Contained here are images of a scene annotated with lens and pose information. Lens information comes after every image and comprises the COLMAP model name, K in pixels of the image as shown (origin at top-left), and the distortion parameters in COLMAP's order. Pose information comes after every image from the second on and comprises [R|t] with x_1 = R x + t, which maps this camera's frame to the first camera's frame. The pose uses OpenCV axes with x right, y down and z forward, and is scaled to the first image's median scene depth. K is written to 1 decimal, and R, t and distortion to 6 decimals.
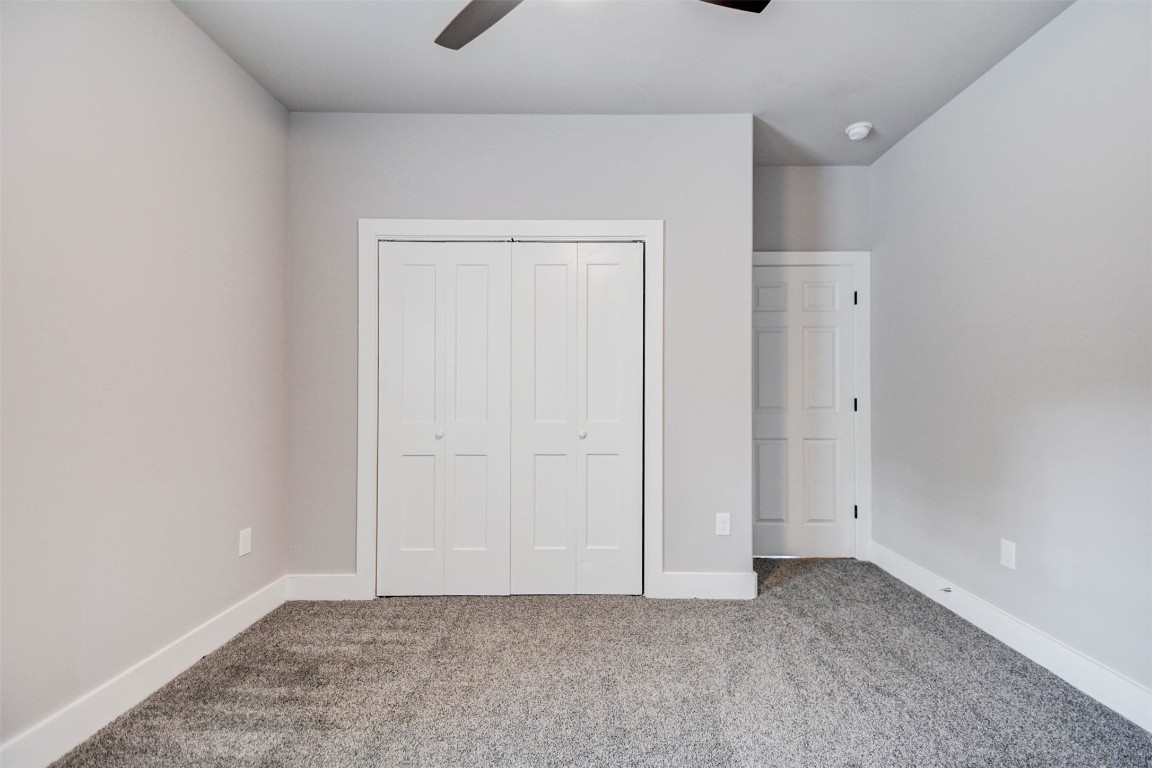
lens RADIAL K [[509.5, 0, 597.8], [0, 509.5, 380.4], [0, 0, 1]] dist [0.000548, -0.008031]
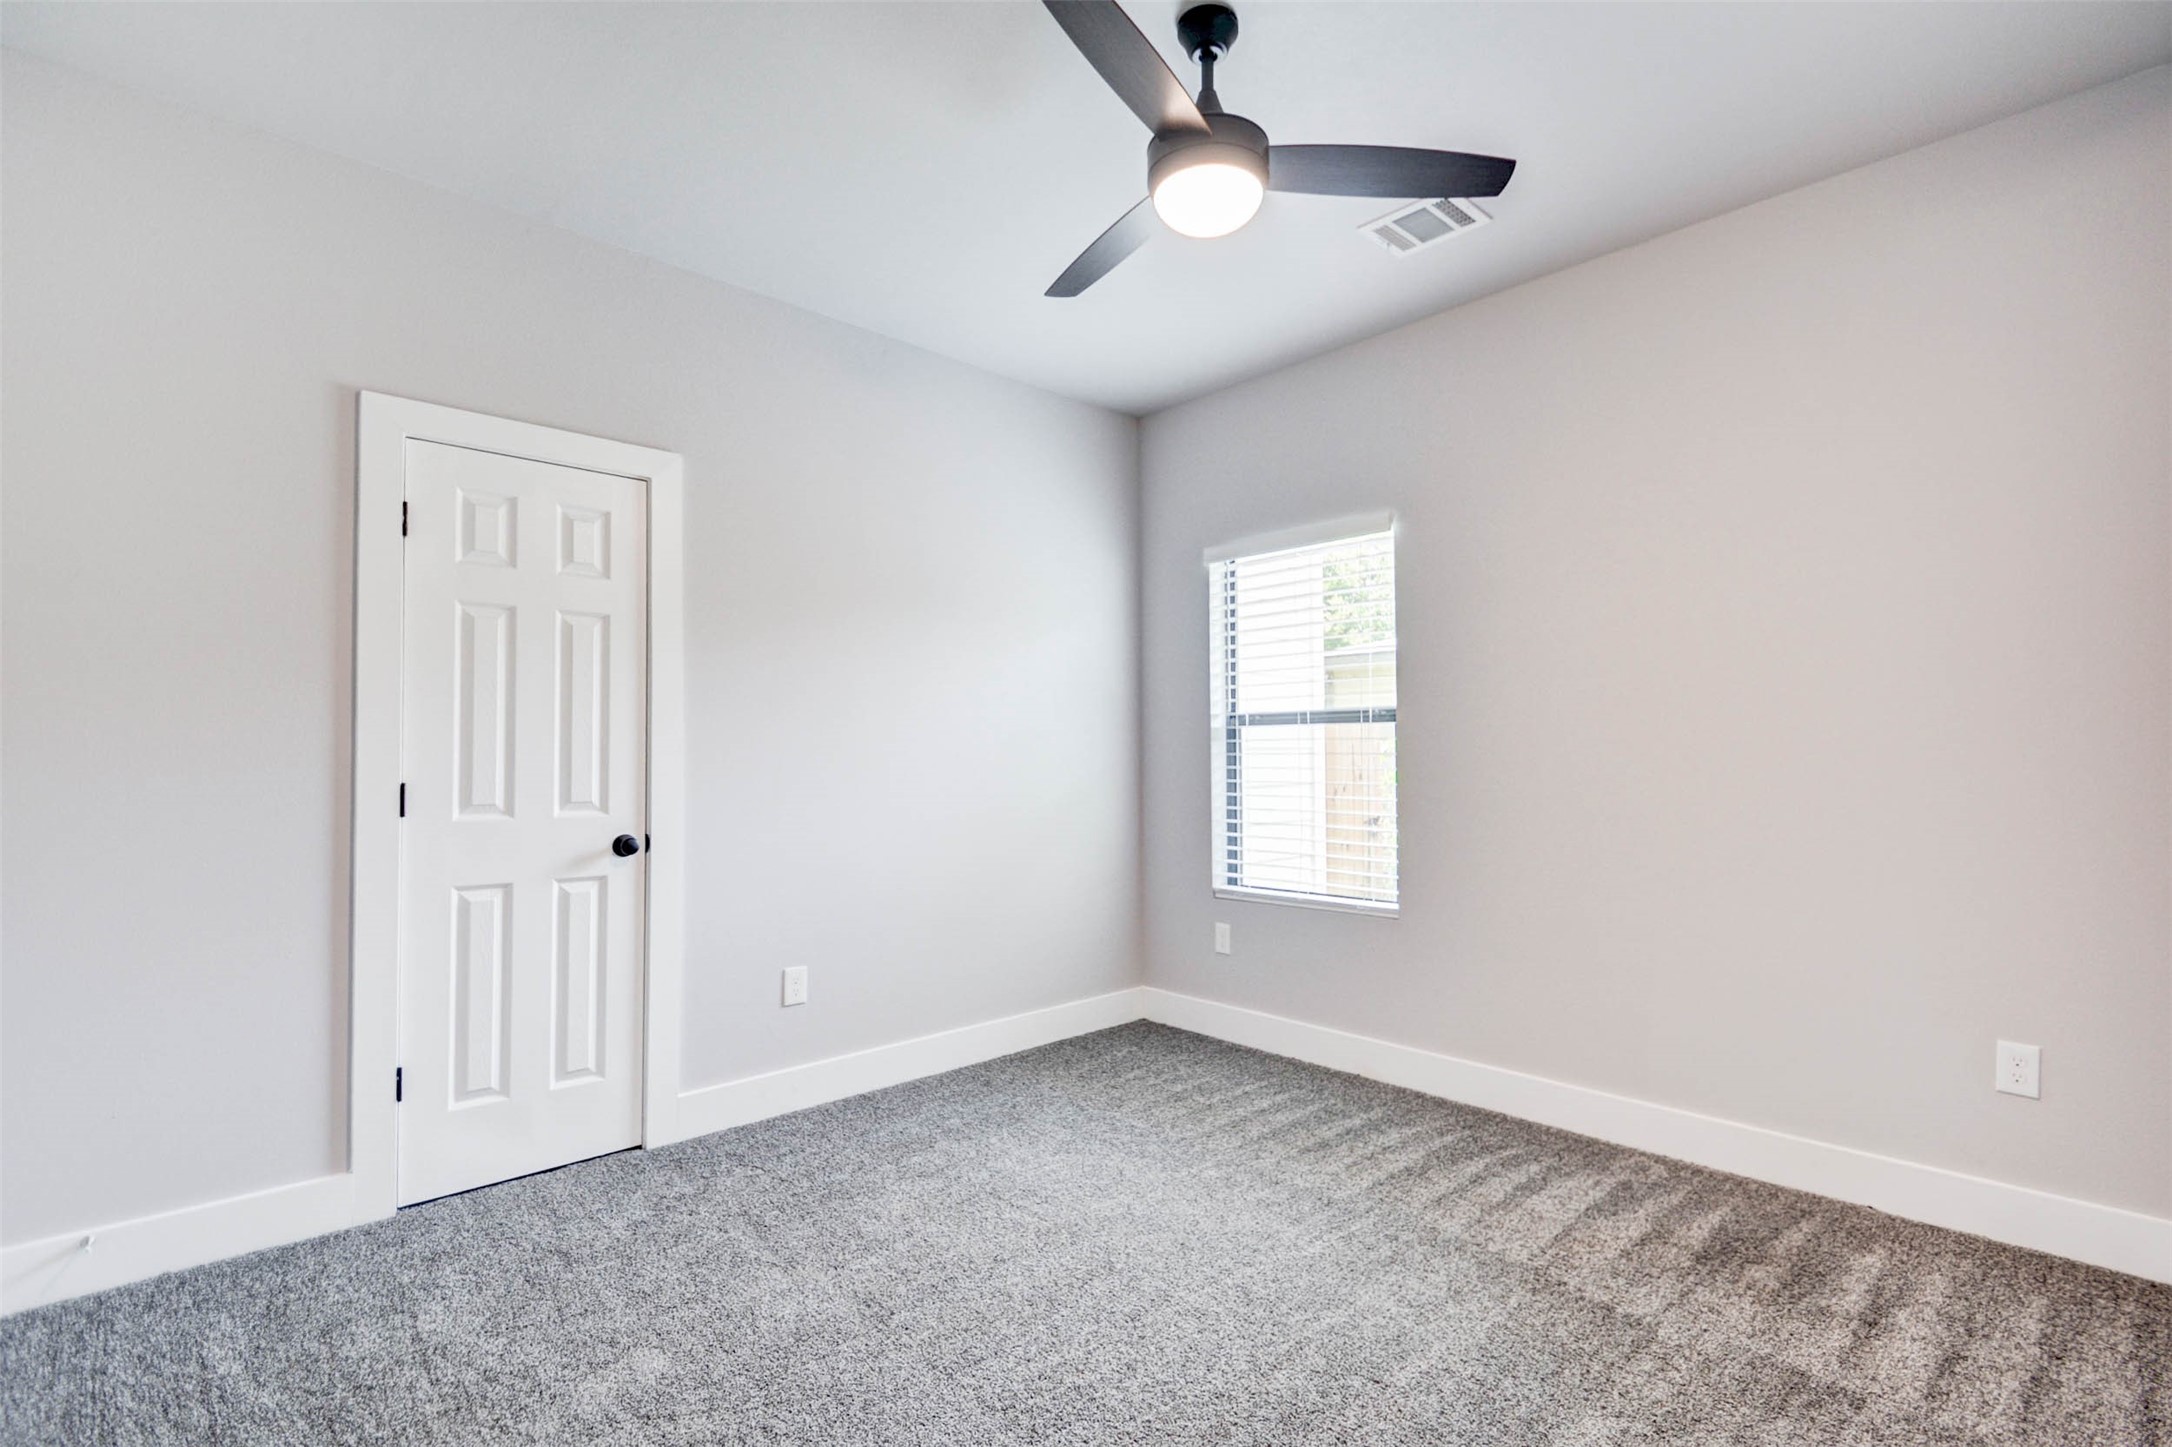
lens RADIAL K [[960.6, 0, 1127.1], [0, 960.6, 716.7], [0, 0, 1]] dist [0.000548, -0.008031]
pose [[-0.710548, -0.028064, -0.703089, 0.602153], [0.011781, 0.998590, -0.051764, 0.016624], [0.703550, -0.045064, -0.709215, 1.116026]]
